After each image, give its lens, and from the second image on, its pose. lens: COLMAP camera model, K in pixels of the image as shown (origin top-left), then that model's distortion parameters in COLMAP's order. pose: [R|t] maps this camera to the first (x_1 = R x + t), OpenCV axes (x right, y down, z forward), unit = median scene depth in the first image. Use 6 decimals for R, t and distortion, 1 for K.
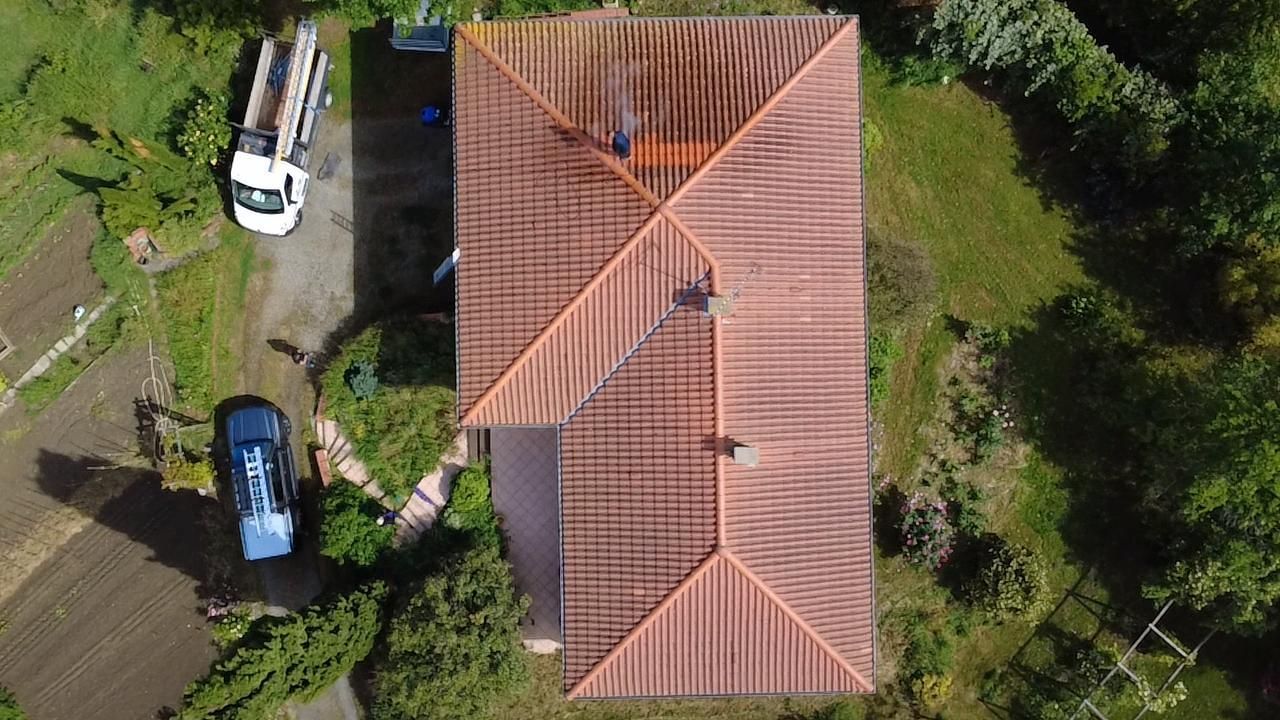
lens RADIAL K [[952.3, 0, 638.2], [0, 952.3, 359.0], [0, 0, 1]] dist [-0.010750, 0.035069]
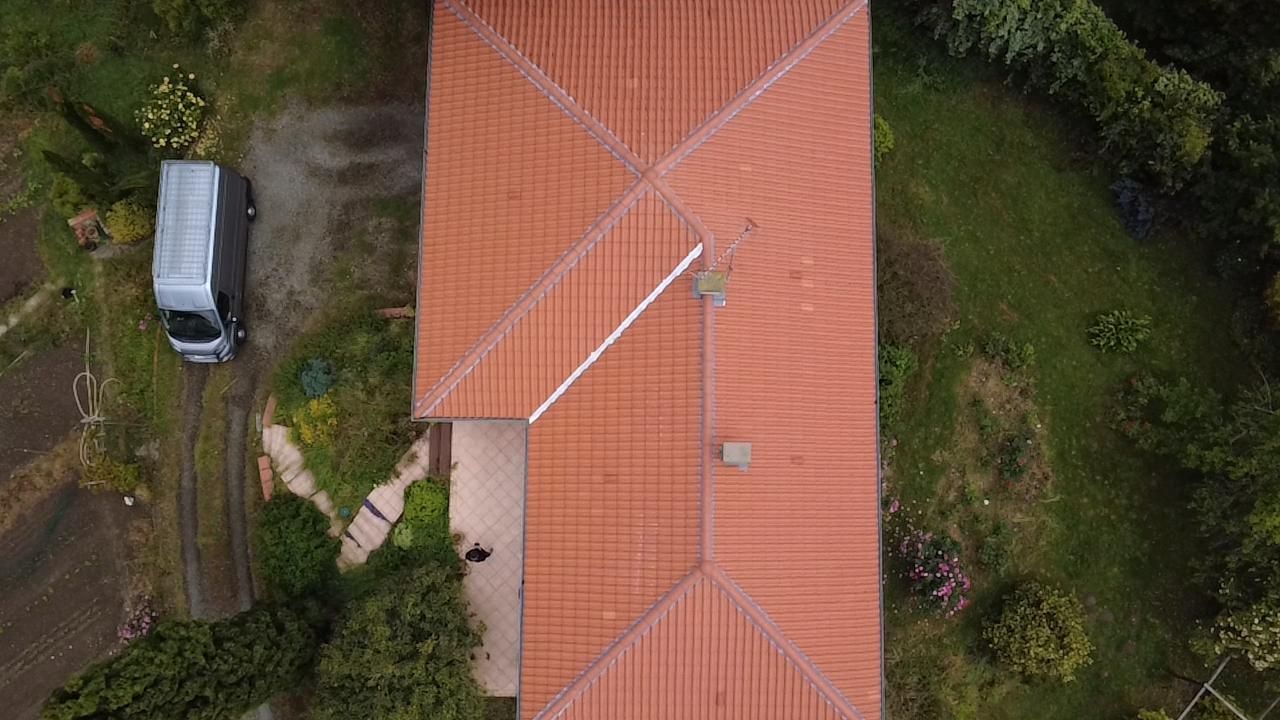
lens RADIAL K [[952.3, 0, 638.2], [0, 952.3, 359.0], [0, 0, 1]] dist [-0.010750, 0.035069]
pose [[0.999454, 0.032193, -0.007381, 0.022775], [-0.032811, 0.993338, -0.110470, 0.097725], [0.003776, 0.110652, 0.993852, 0.108874]]
